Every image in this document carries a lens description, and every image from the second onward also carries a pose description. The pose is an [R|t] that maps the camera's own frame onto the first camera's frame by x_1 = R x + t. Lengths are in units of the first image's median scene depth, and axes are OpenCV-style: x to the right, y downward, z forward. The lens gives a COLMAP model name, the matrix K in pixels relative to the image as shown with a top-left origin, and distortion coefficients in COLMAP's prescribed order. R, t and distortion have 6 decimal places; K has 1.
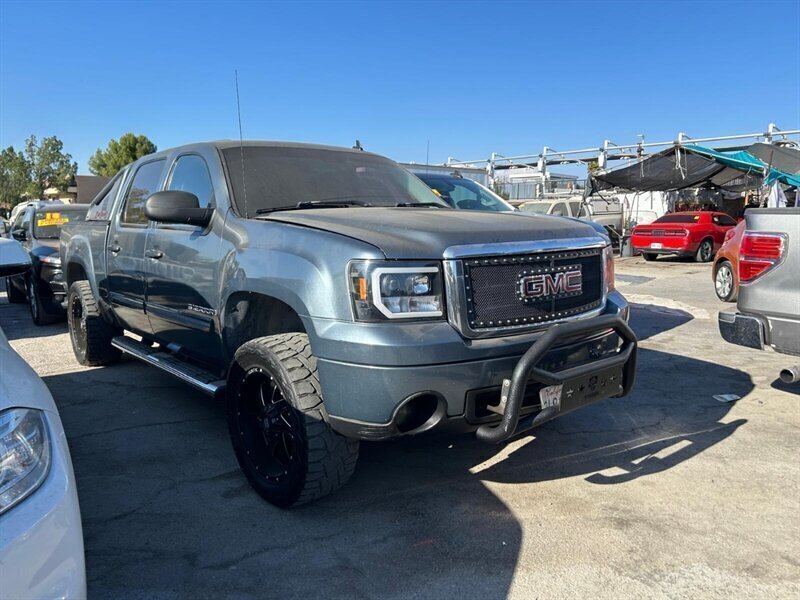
lens RADIAL K [[601.6, 0, 403.4], [0, 601.6, 306.0], [0, 0, 1]] dist [0.056231, -0.064133]
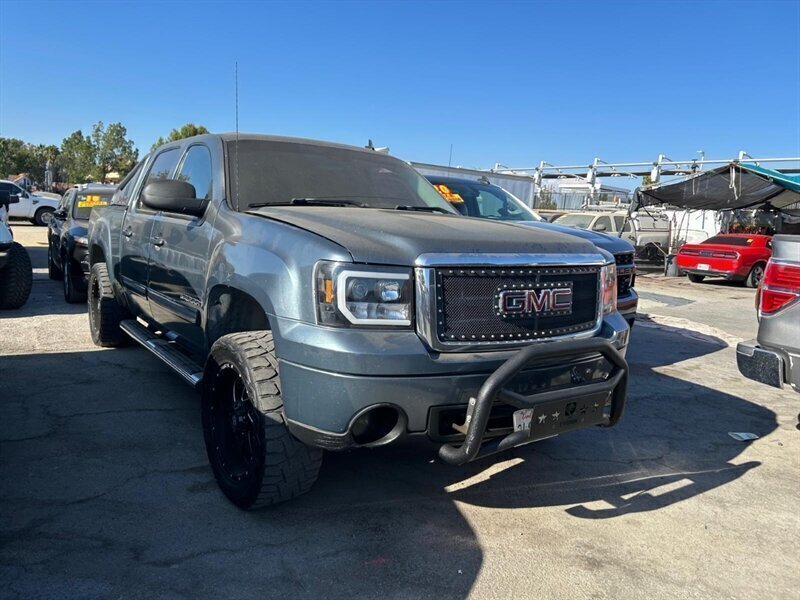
lens RADIAL K [[601.6, 0, 391.8], [0, 601.6, 299.6], [0, 0, 1]] dist [0.056231, -0.064133]
pose [[0.993578, 0.073820, -0.085751, 0.096889], [-0.074957, 0.997135, -0.010110, -0.010848], [0.084759, 0.016473, 0.996265, 0.039864]]
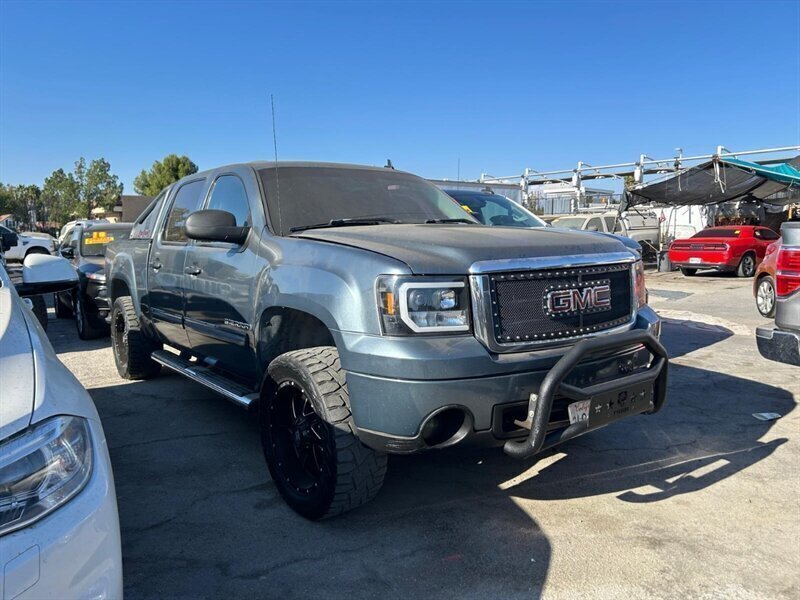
lens RADIAL K [[601.6, 0, 403.7], [0, 601.6, 298.8], [0, 0, 1]] dist [0.056231, -0.064133]
pose [[0.998429, -0.000814, -0.056033, 0.009863], [-0.001305, 0.999285, -0.037776, 0.001491], [0.056023, 0.037790, 0.997714, -0.017181]]
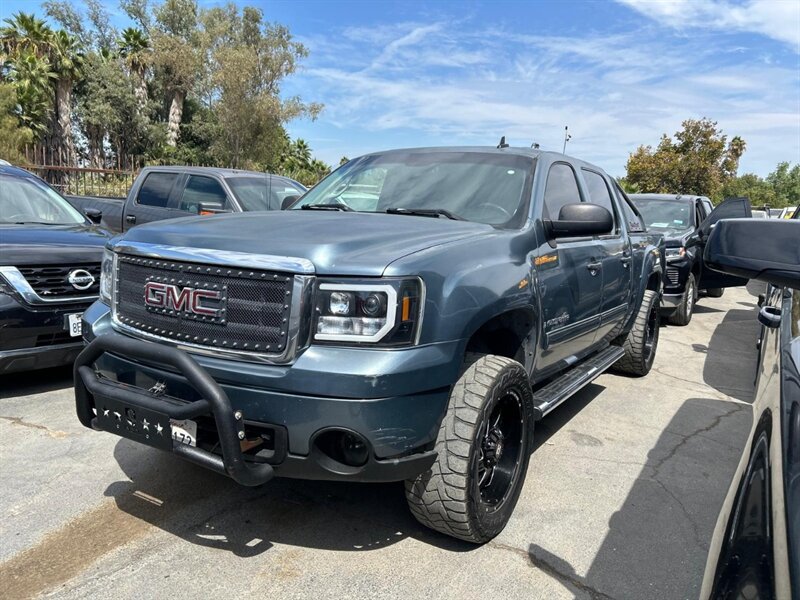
lens RADIAL K [[601.6, 0, 392.9], [0, 601.6, 305.1], [0, 0, 1]] dist [0.056231, -0.064133]
pose [[0.305095, 0.162061, -0.938431, 1.086631], [-0.185976, 0.976580, 0.108186, -0.166968], [0.933986, 0.141519, 0.328089, 0.946047]]
